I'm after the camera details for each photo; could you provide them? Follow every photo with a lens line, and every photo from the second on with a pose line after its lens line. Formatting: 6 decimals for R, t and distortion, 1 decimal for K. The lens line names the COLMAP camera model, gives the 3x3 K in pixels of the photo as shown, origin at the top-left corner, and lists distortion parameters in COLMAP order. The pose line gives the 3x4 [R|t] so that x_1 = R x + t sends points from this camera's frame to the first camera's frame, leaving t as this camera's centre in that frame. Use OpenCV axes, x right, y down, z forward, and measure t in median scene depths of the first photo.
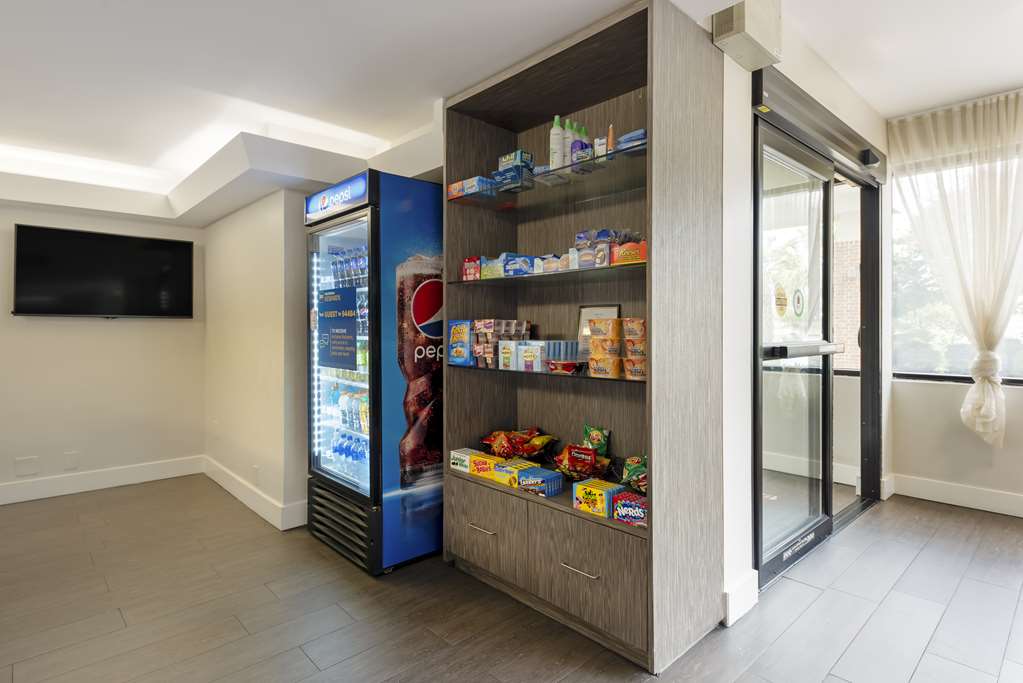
lens RADIAL K [[537.4, 0, 494.6], [0, 537.4, 328.7], [0, 0, 1]] dist [0.018637, -0.000179]
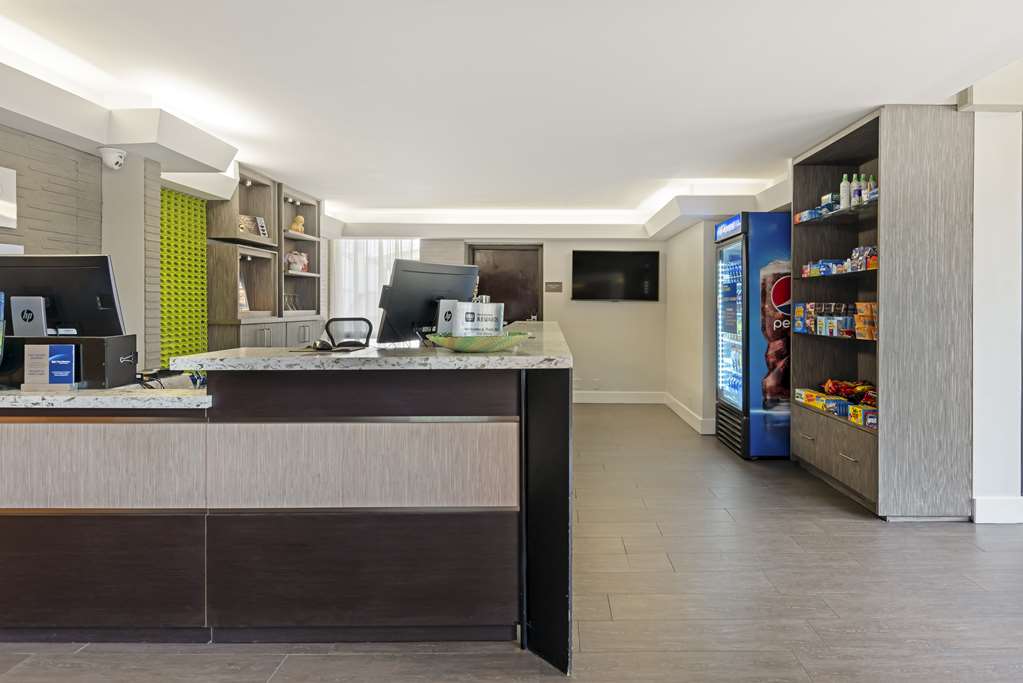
lens RADIAL K [[541.3, 0, 511.0], [0, 541.3, 308.1], [0, 0, 1]] dist [-0.002801, -0.000794]
pose [[0.688828, 0.005358, -0.724905, 0.466048], [-0.005989, 0.999981, 0.001700, 0.000581], [0.724900, 0.003170, 0.688847, -0.632480]]
